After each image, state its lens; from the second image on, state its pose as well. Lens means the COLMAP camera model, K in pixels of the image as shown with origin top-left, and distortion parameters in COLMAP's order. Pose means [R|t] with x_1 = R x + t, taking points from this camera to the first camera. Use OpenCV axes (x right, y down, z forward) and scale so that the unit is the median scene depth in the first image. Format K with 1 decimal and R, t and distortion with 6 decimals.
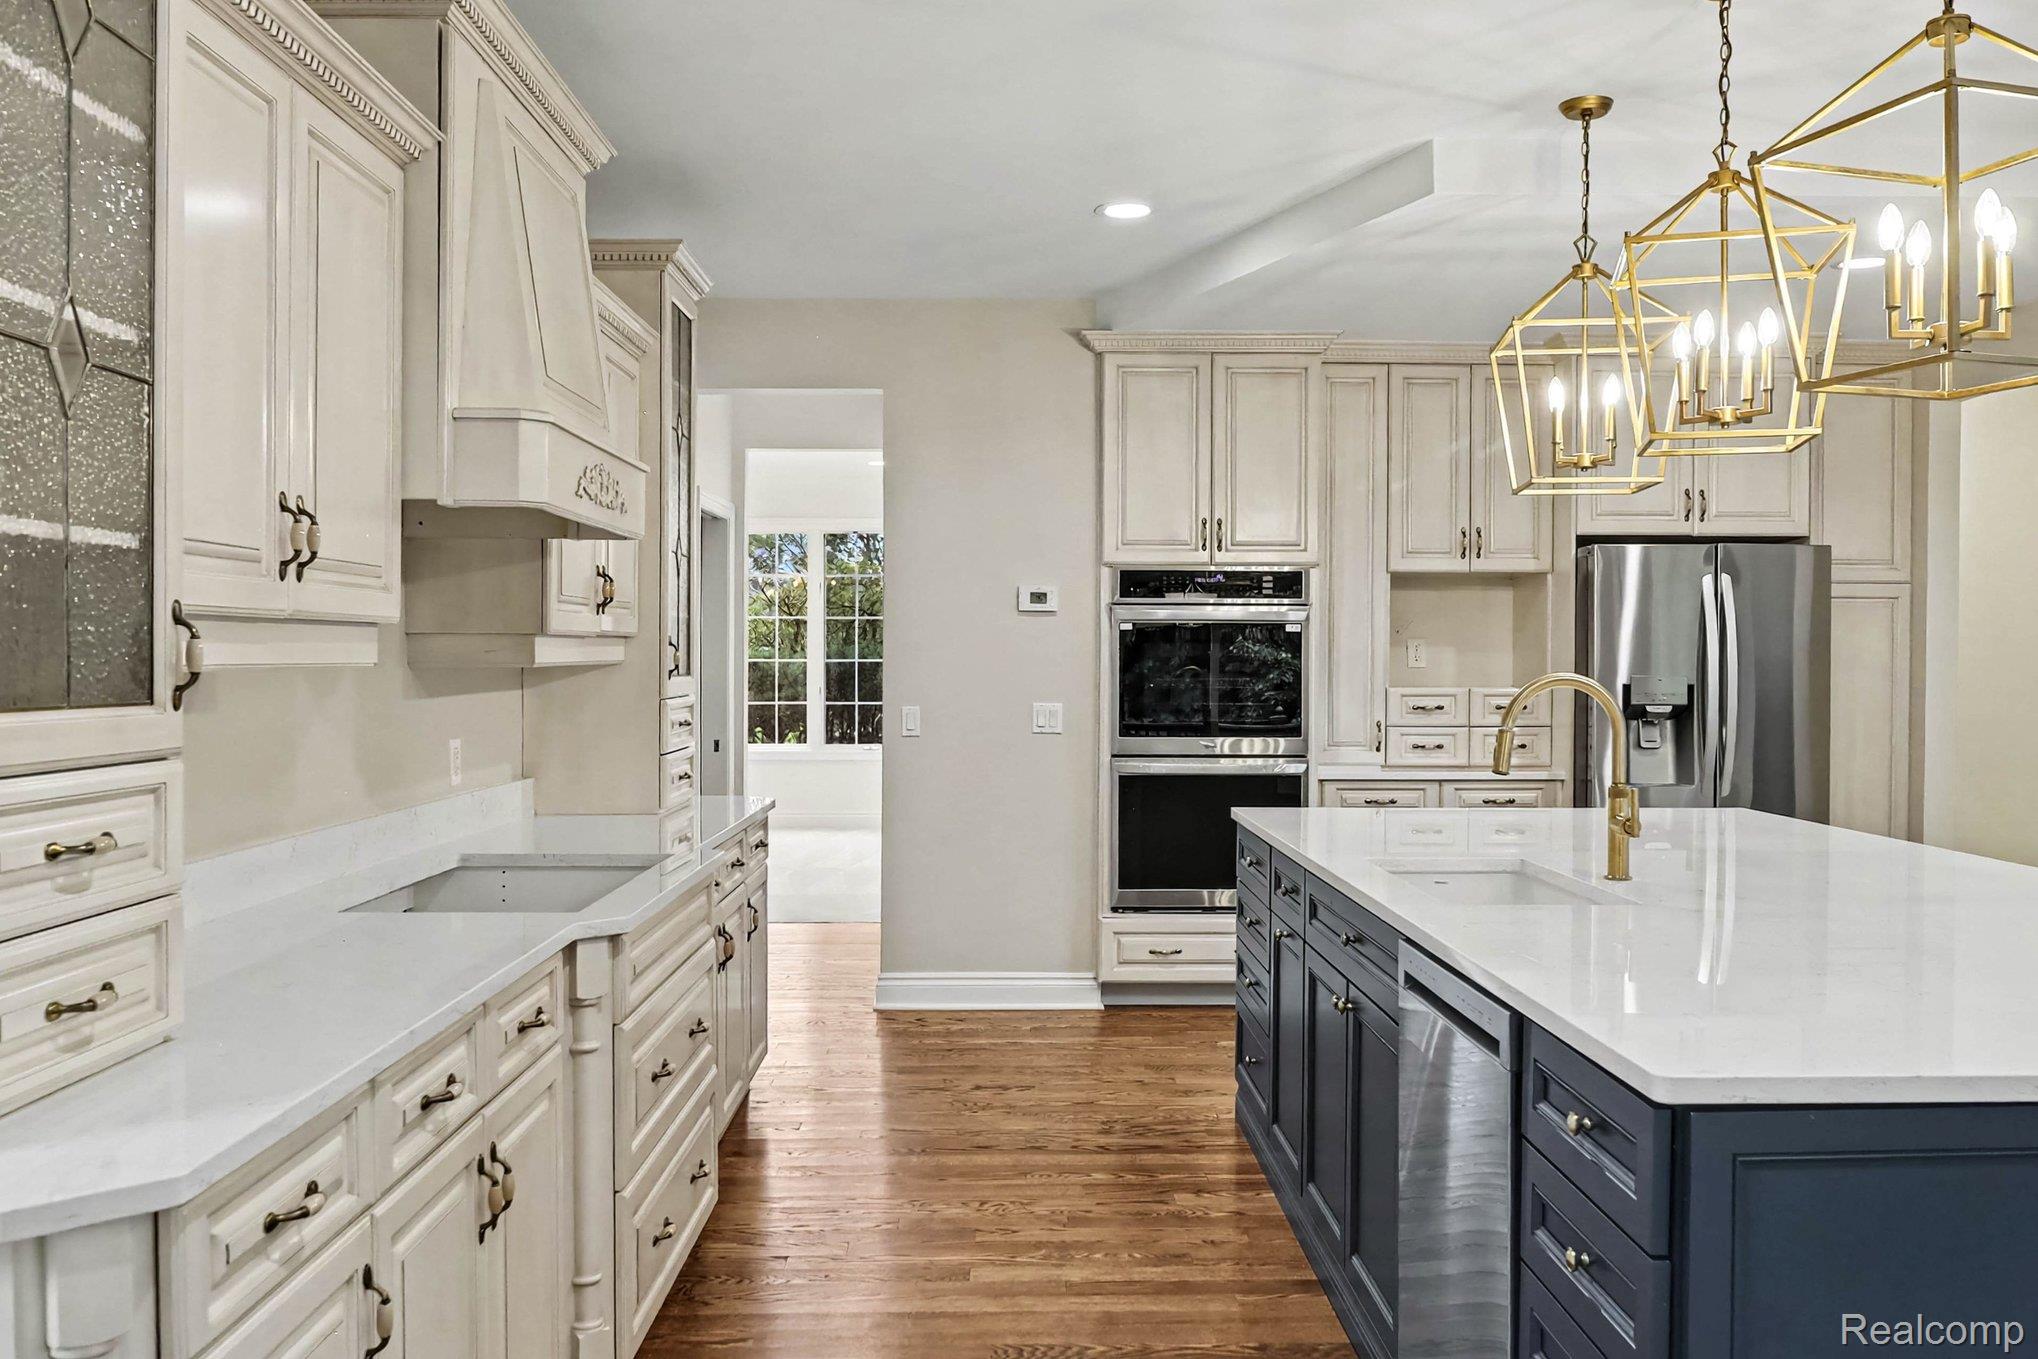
lens RADIAL K [[1669.4, 0, 1019.0], [0, 1669.4, 679.5], [0, 0, 1]] dist [-0.014483, -0.002932]
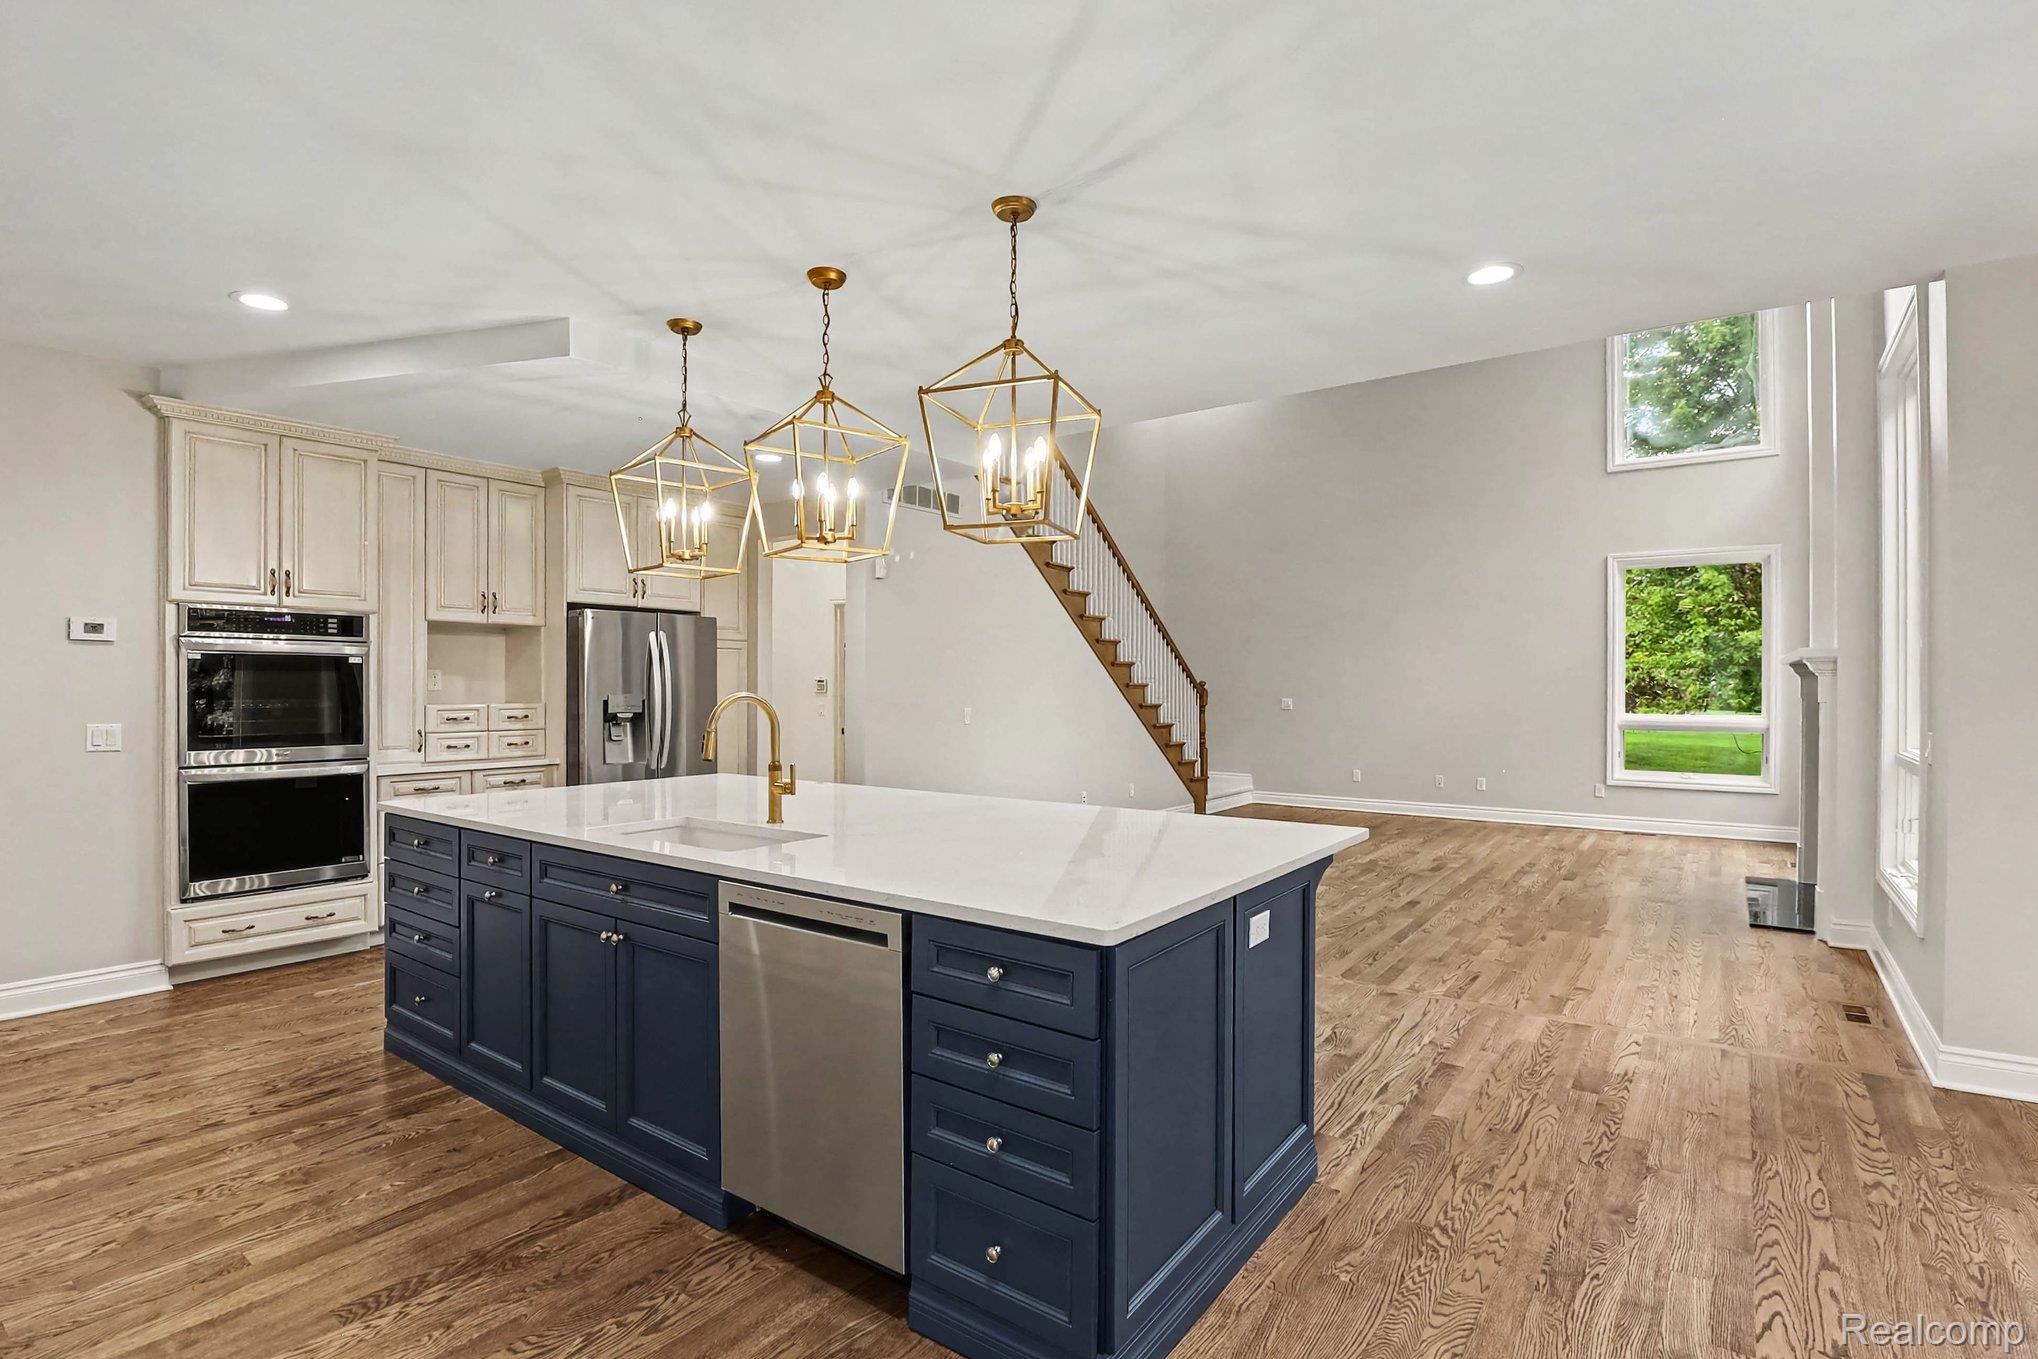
lens RADIAL K [[976.1, 0, 1034.4], [0, 976.1, 686.3], [0, 0, 1]] dist [-0.004937, -0.016584]
pose [[0.597207, -0.002312, 0.802084, -0.125557], [0.011050, 0.999925, -0.005346, -0.000615], [-0.802011, 0.012056, 0.597187, 0.130808]]
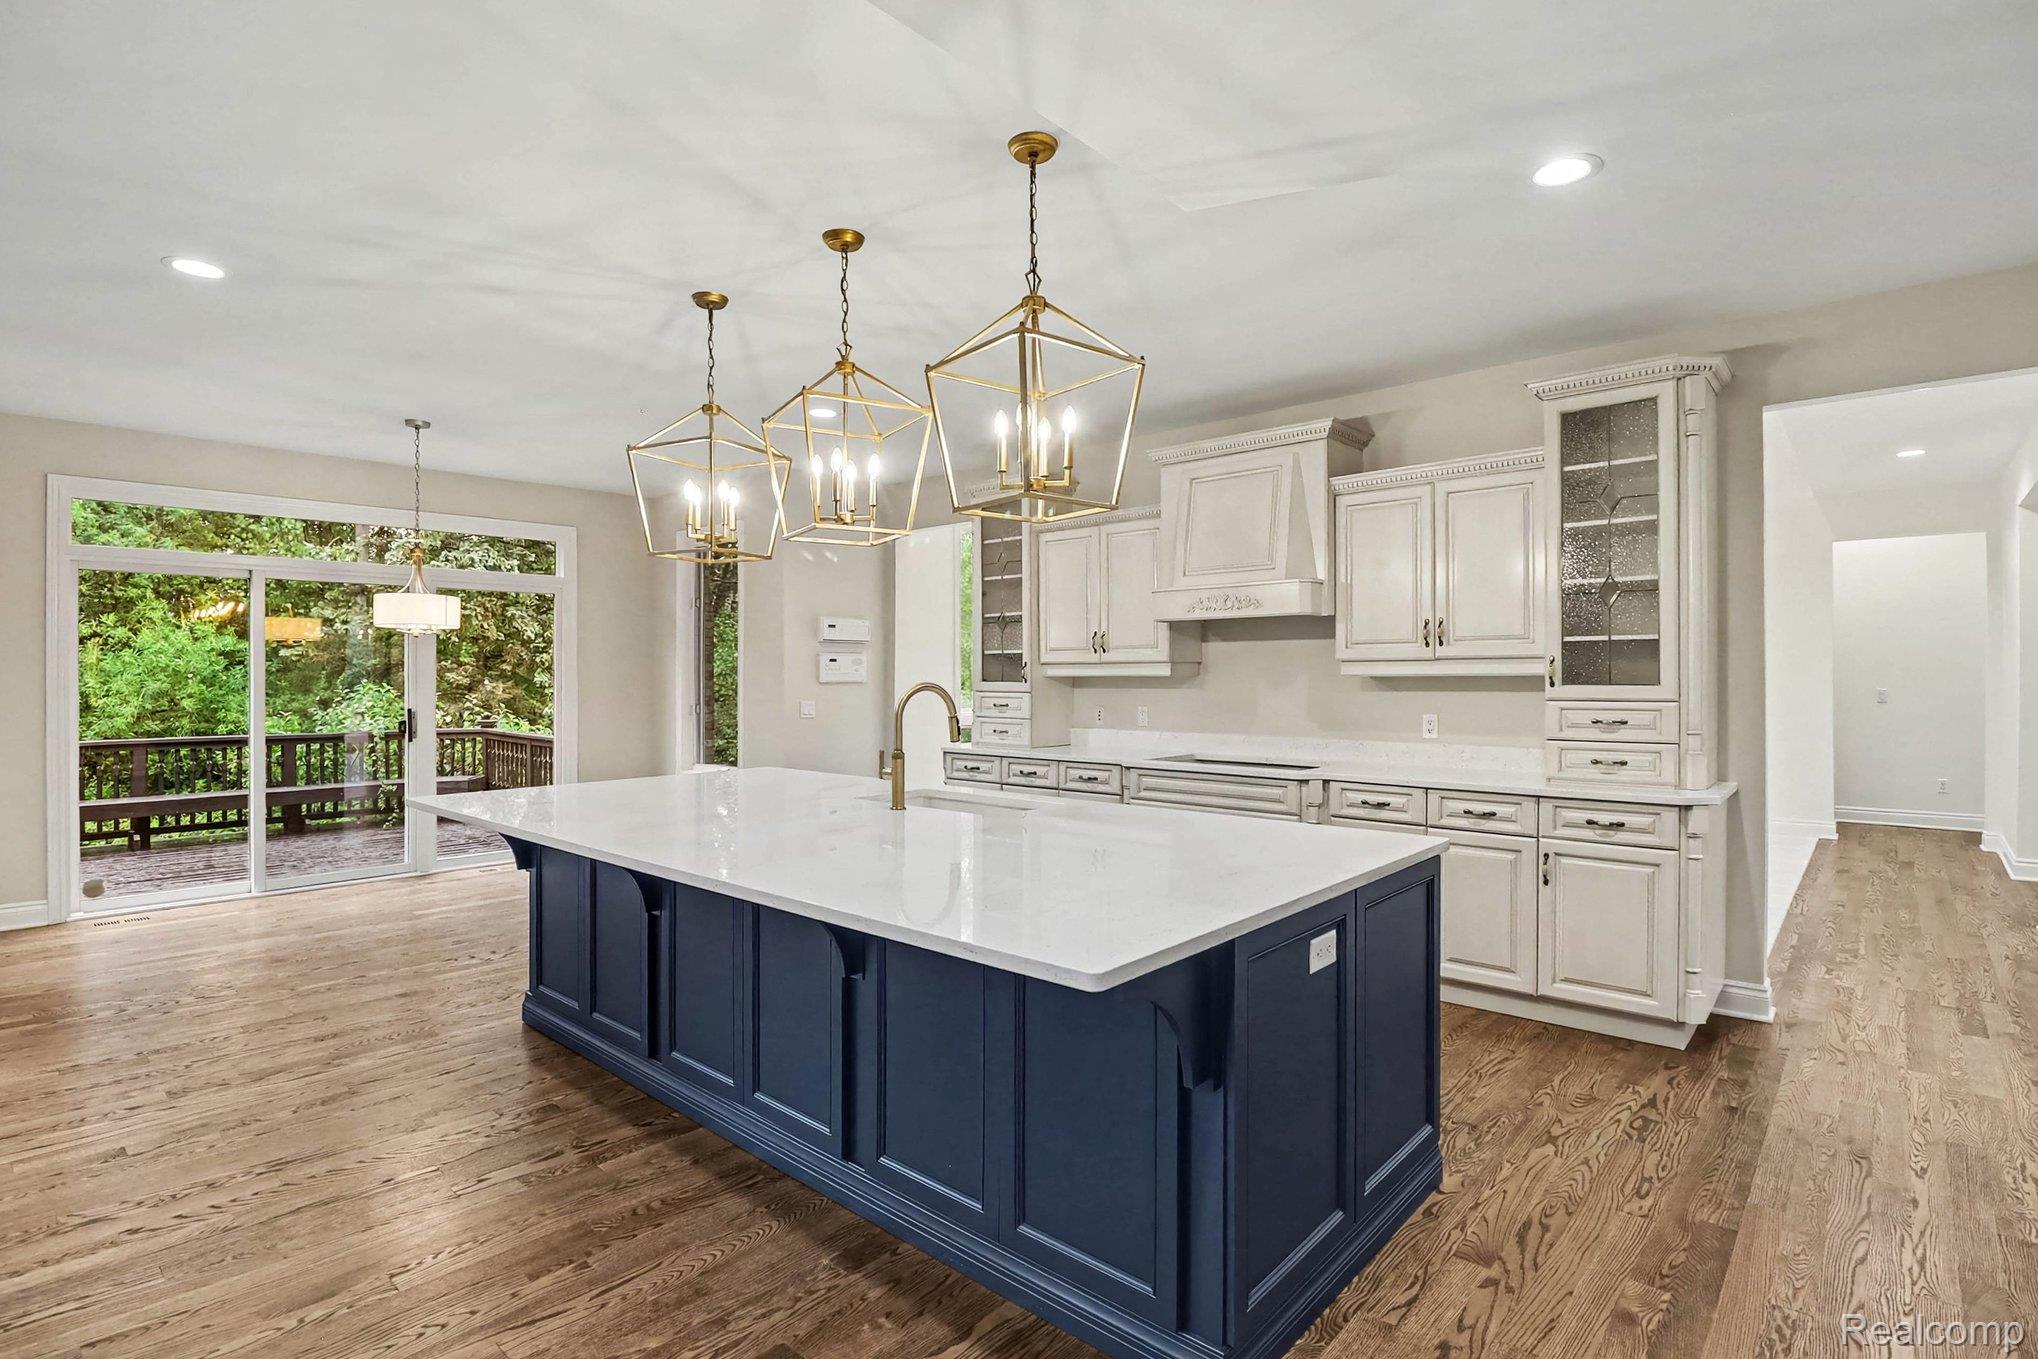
lens RADIAL K [[979.3, 0, 1053.4], [0, 979.3, 670.8], [0, 0, 1]] dist [-0.000768, -0.016955]
pose [[-0.664488, -0.004018, -0.747288, 0.518567], [-0.009615, 0.999949, 0.003173, -0.009349], [0.747237, 0.009294, -0.664493, 0.929270]]
